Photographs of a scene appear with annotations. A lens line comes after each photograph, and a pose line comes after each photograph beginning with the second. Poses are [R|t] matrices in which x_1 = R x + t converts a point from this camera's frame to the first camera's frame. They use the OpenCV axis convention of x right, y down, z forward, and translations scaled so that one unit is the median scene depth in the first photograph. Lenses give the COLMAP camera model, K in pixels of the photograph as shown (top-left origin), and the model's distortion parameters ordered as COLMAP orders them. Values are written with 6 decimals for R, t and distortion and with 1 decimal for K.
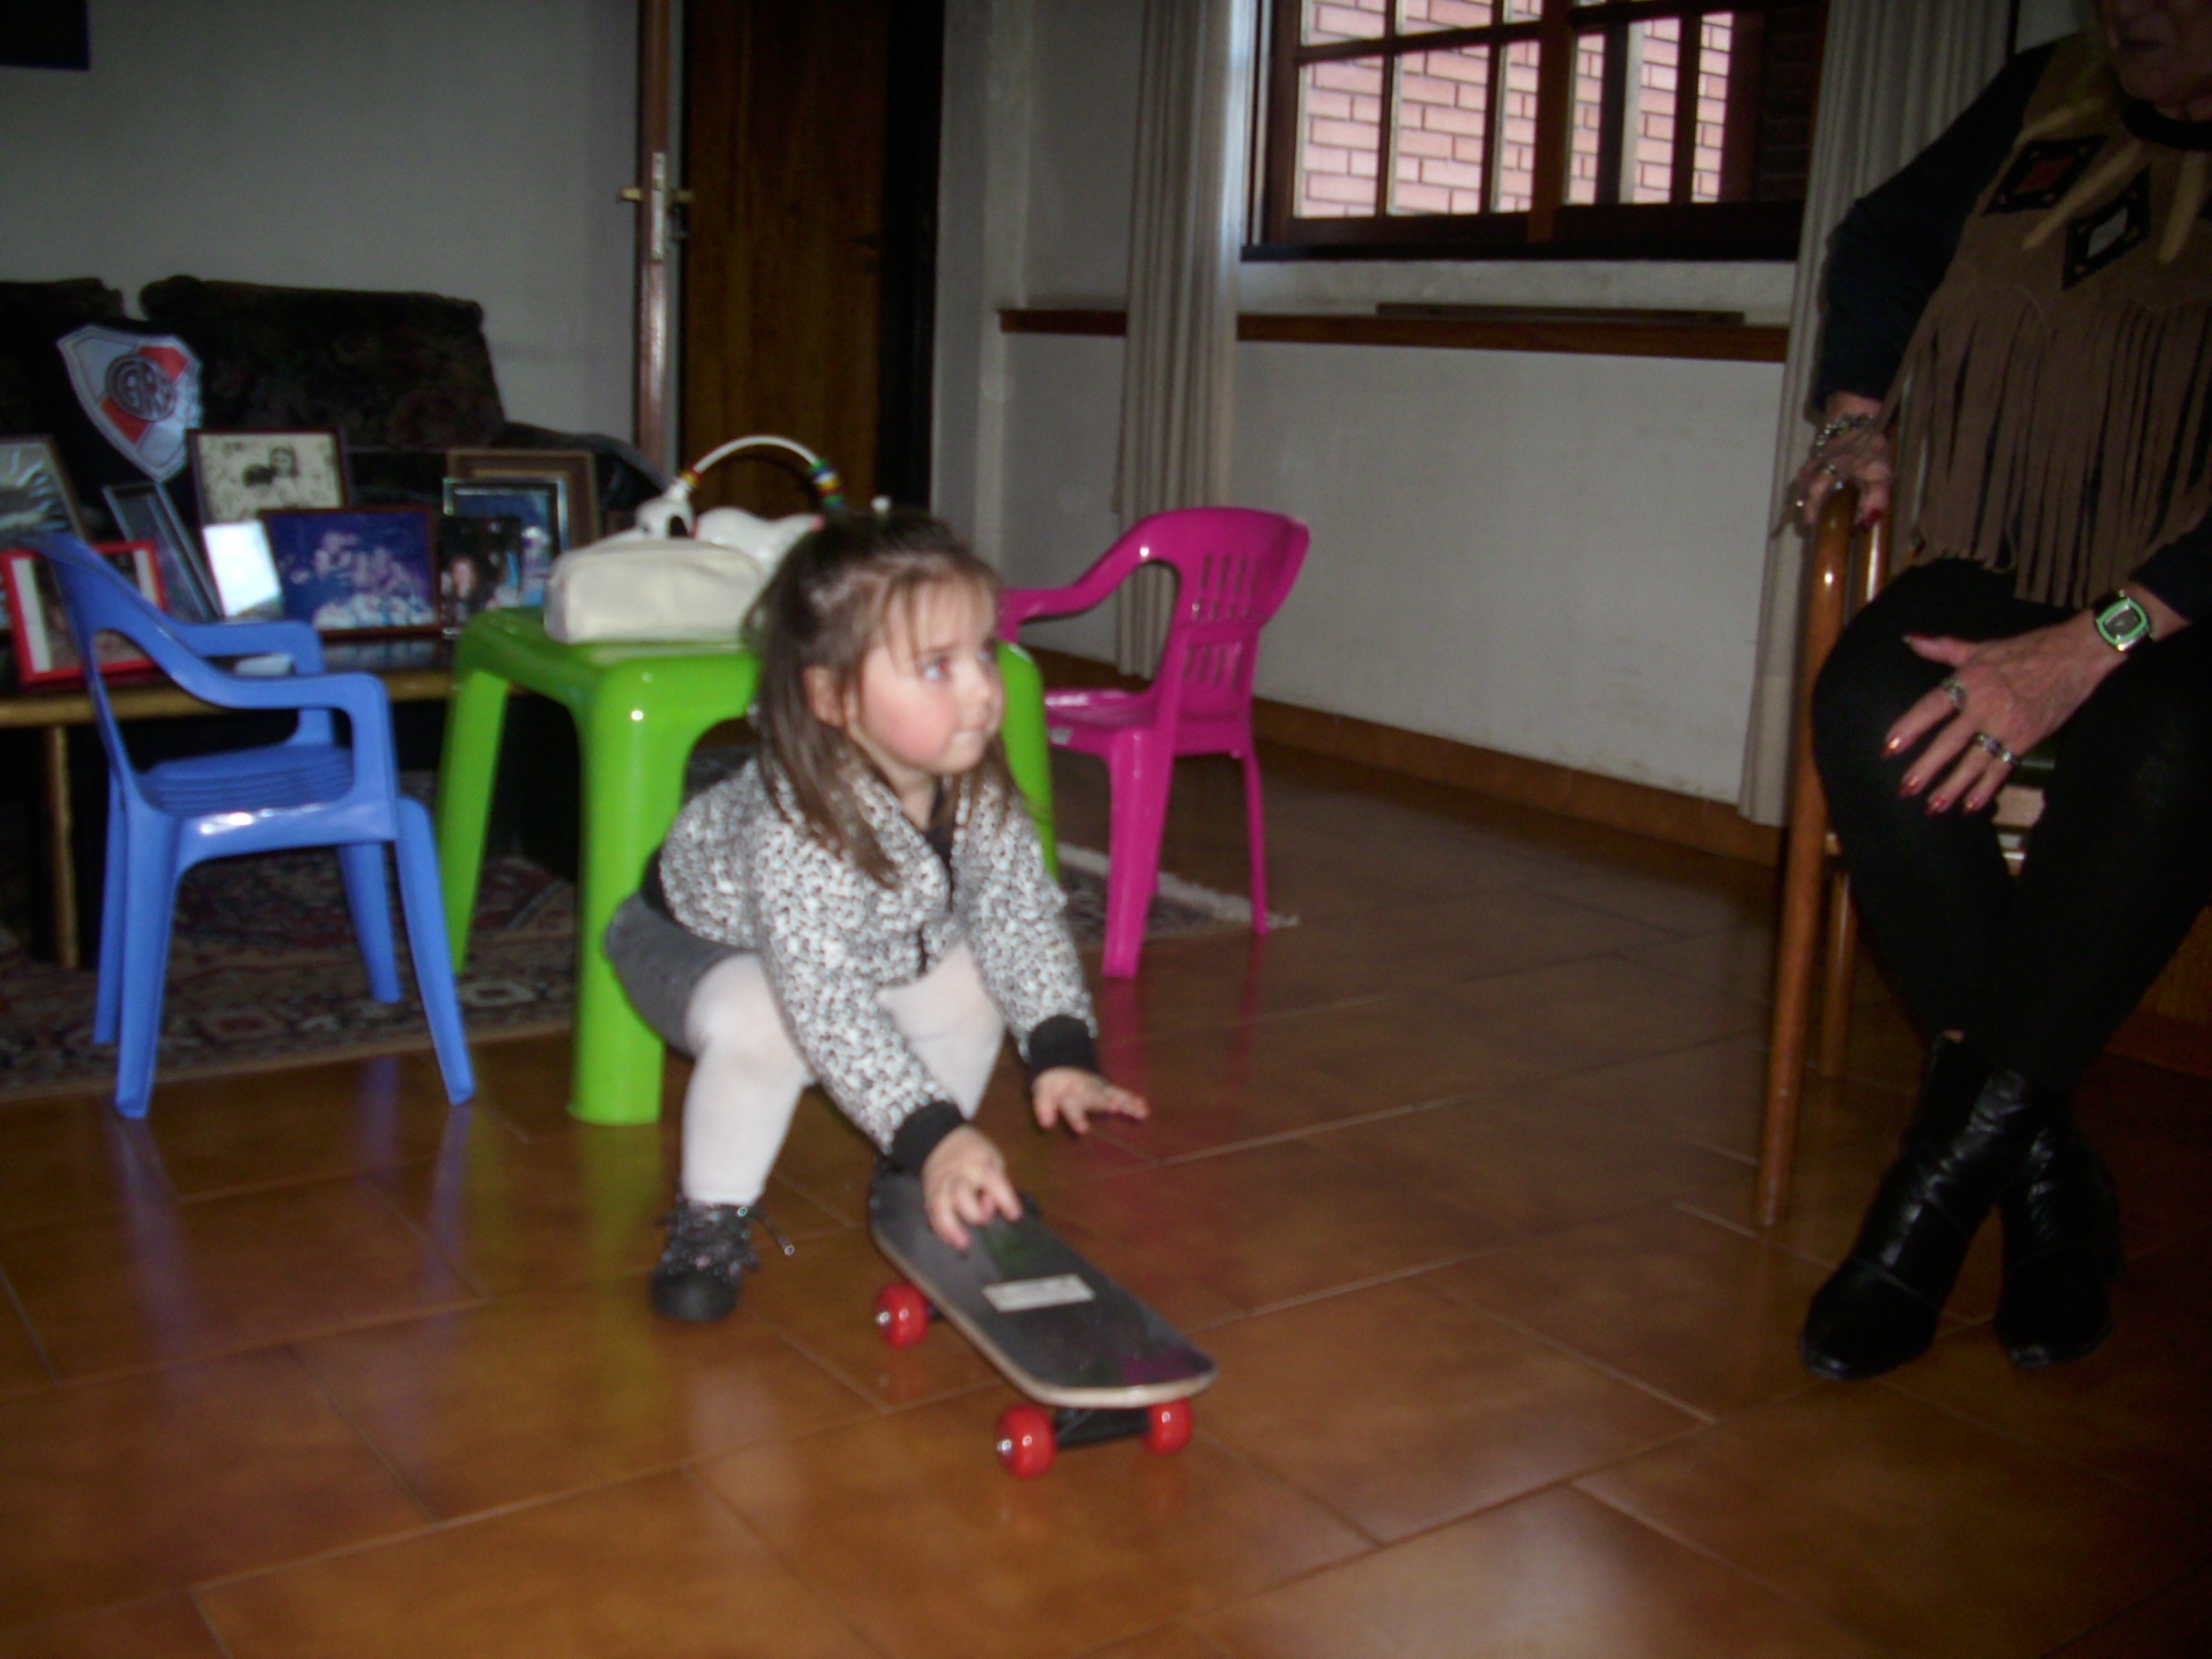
lens RADIAL K [[2290.0, 0, 1083.4], [0, 2290.0, 835.8], [0, 0, 1]] dist [-0.161559, 0.059336]
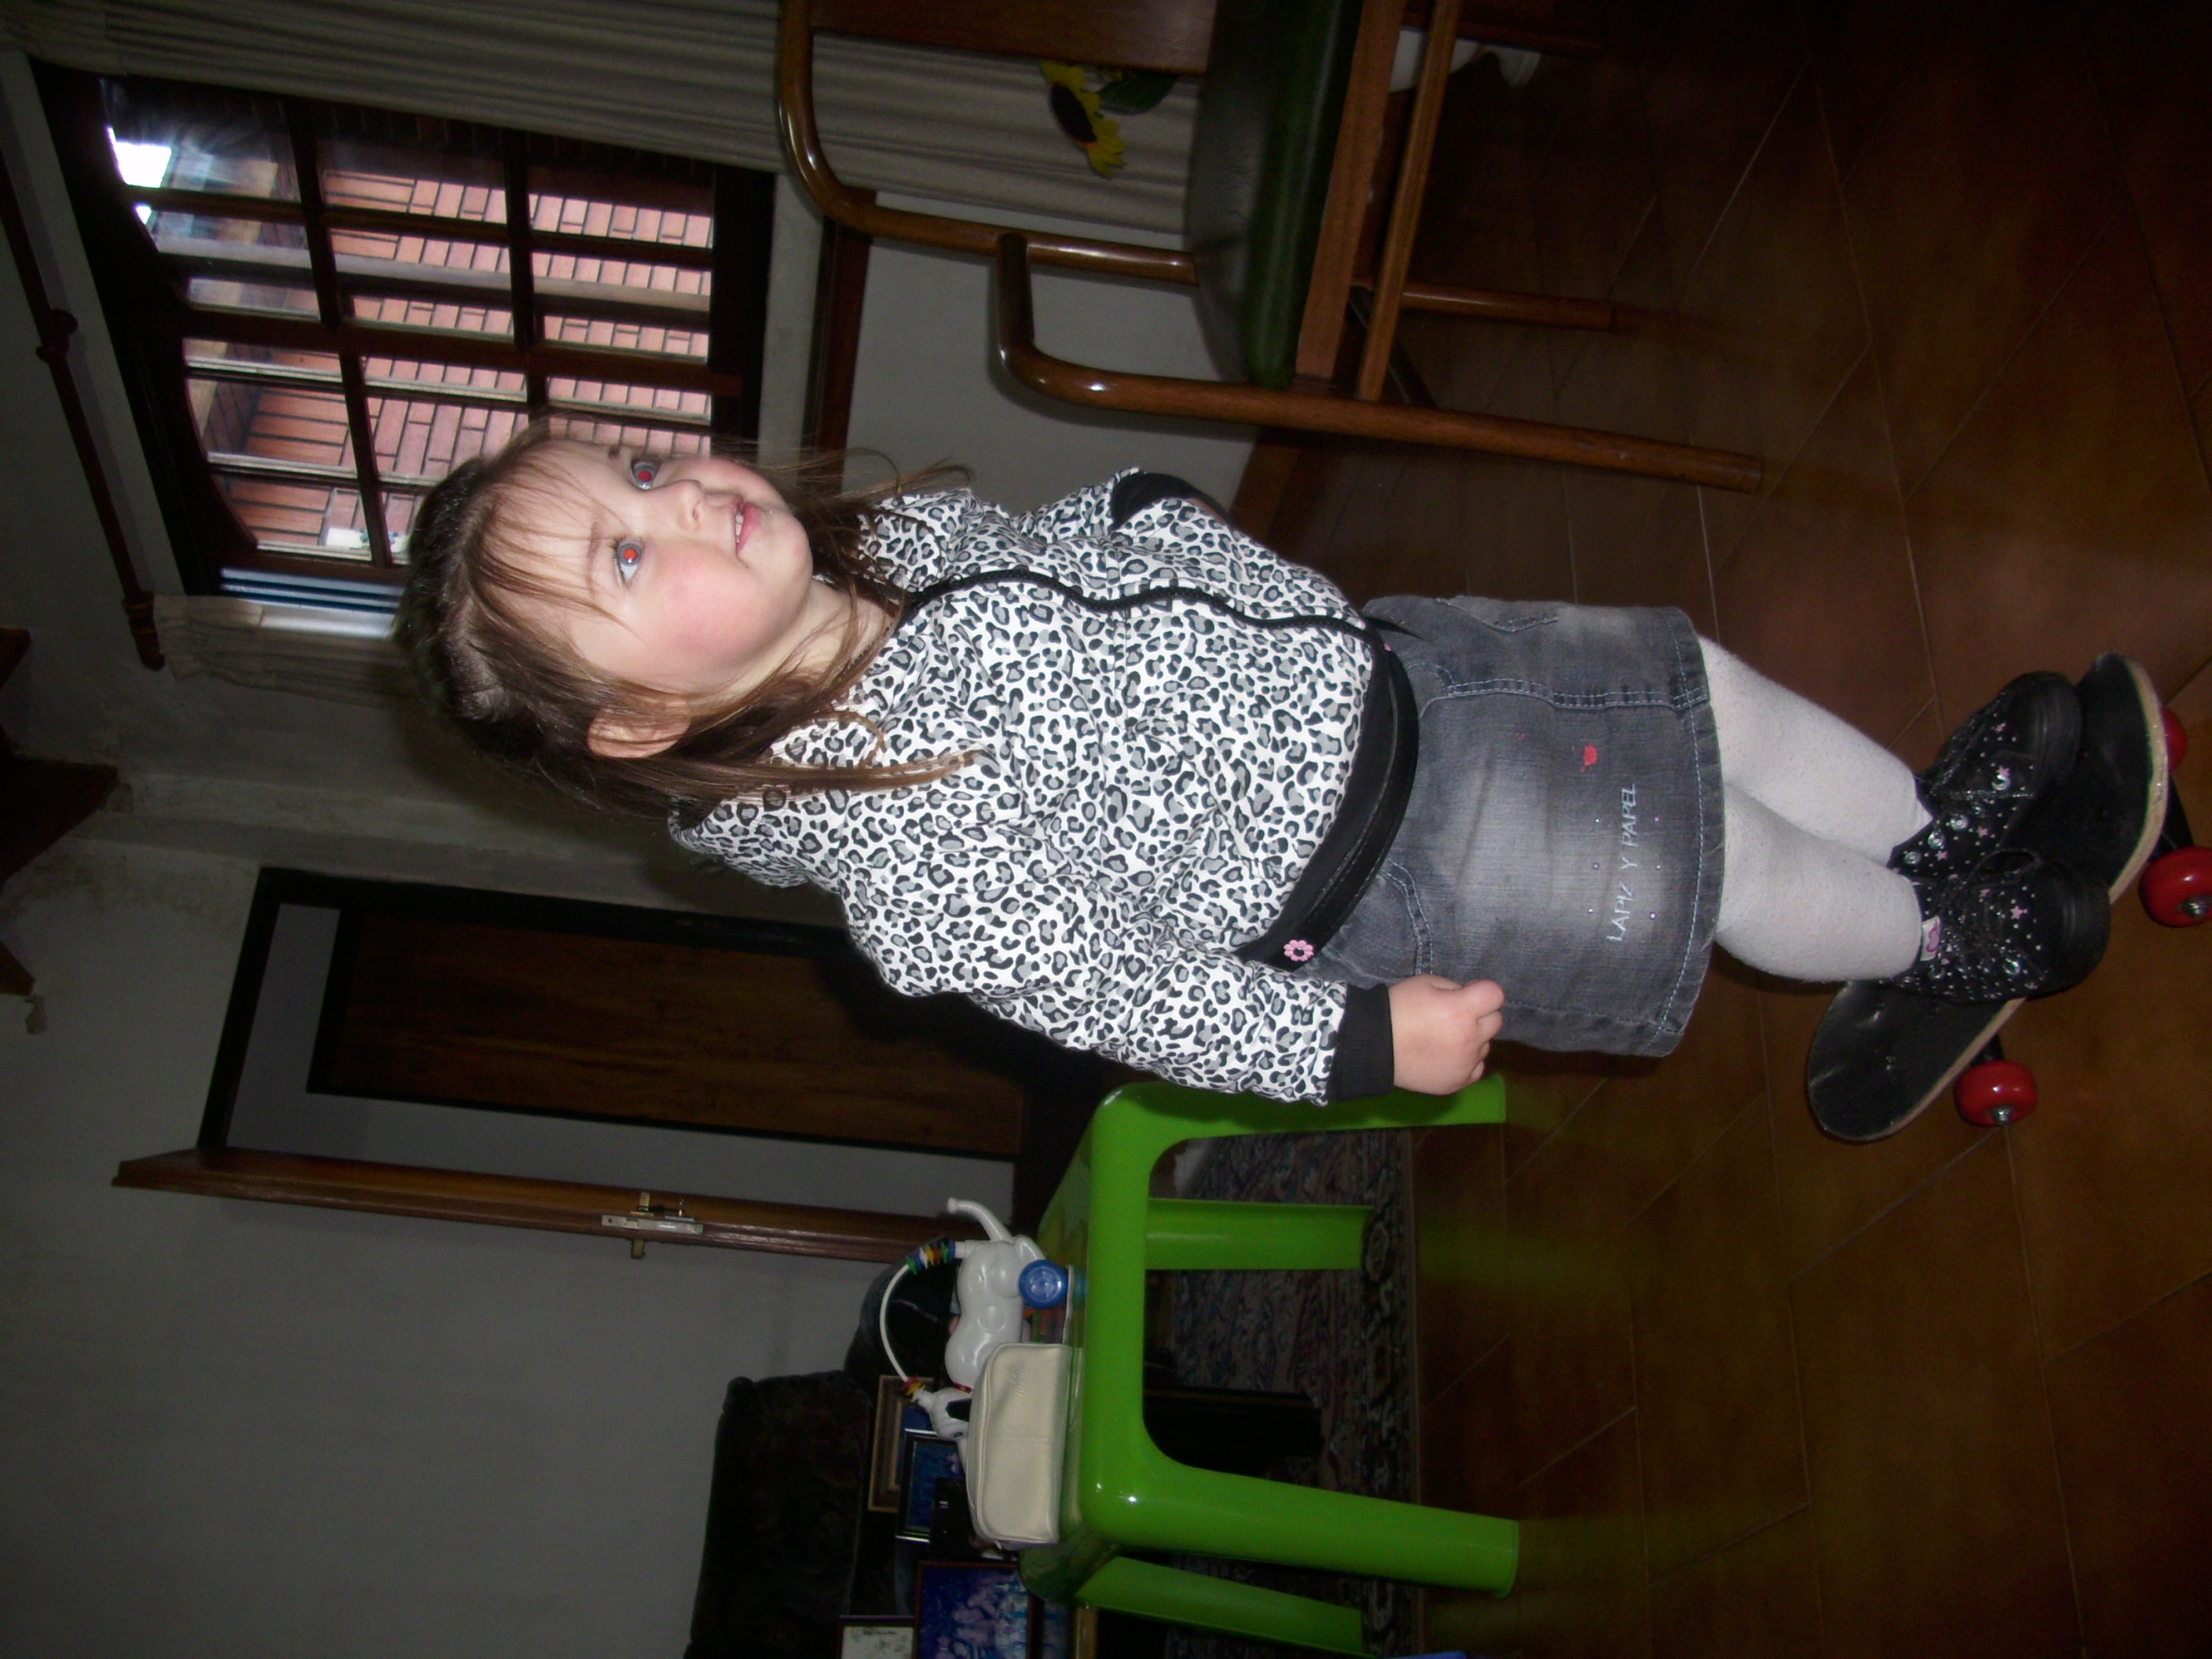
lens RADIAL K [[2282.3, 0, 1106.0], [0, 2282.3, 829.5], [0, 0, 1]] dist [-0.172321, 0.077495]
pose [[0.083459, -0.992421, -0.090200, 0.156722], [0.992839, 0.090574, -0.077896, -0.008567], [0.085475, -0.083053, 0.992873, -0.011187]]
